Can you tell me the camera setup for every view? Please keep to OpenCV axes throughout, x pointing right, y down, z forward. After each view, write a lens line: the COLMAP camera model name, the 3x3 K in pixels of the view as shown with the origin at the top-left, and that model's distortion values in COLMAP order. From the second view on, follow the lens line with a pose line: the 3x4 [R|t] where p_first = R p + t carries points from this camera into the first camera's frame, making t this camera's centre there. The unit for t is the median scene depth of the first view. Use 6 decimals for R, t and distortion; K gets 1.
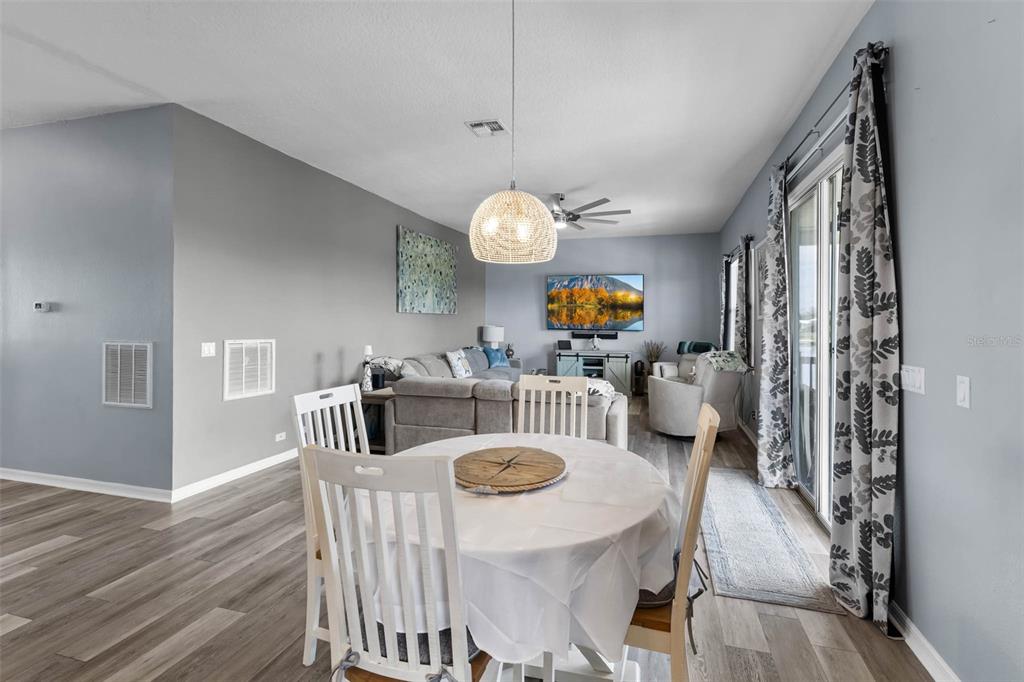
lens RADIAL K [[448.0, 0, 541.1], [0, 448.0, 318.0], [0, 0, 1]] dist [-0.000818, 0.000005]
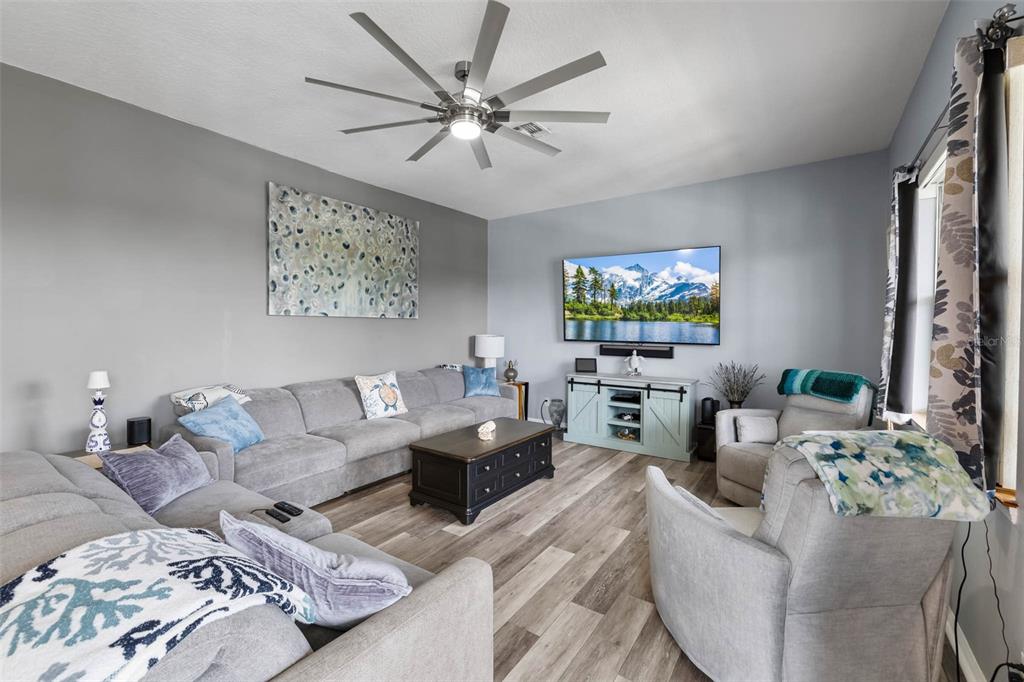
lens RADIAL K [[434.5, 0, 501.1], [0, 434.5, 332.8], [0, 0, 1]] dist [0.001405, 0.000409]
pose [[0.934916, 0.003220, -0.354856, 0.206255], [0.002896, 0.999856, 0.016703, 0.003255], [0.354858, -0.016644, 0.934772, 0.482329]]
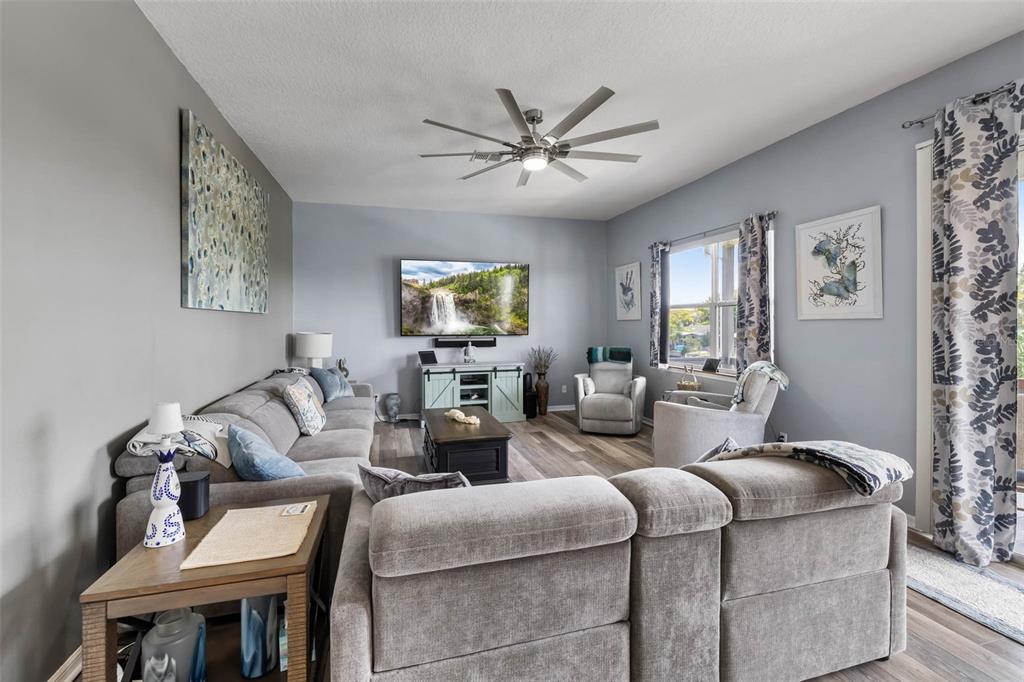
lens RADIAL K [[436.9, 0, 509.3], [0, 436.9, 323.9], [0, 0, 1]] dist [-0.000972, 0.000152]
pose [[0.862182, -0.009920, 0.506501, -0.241588], [0.005115, 0.999928, 0.010876, 0.000062], [-0.506572, -0.006786, 0.862171, 0.433356]]
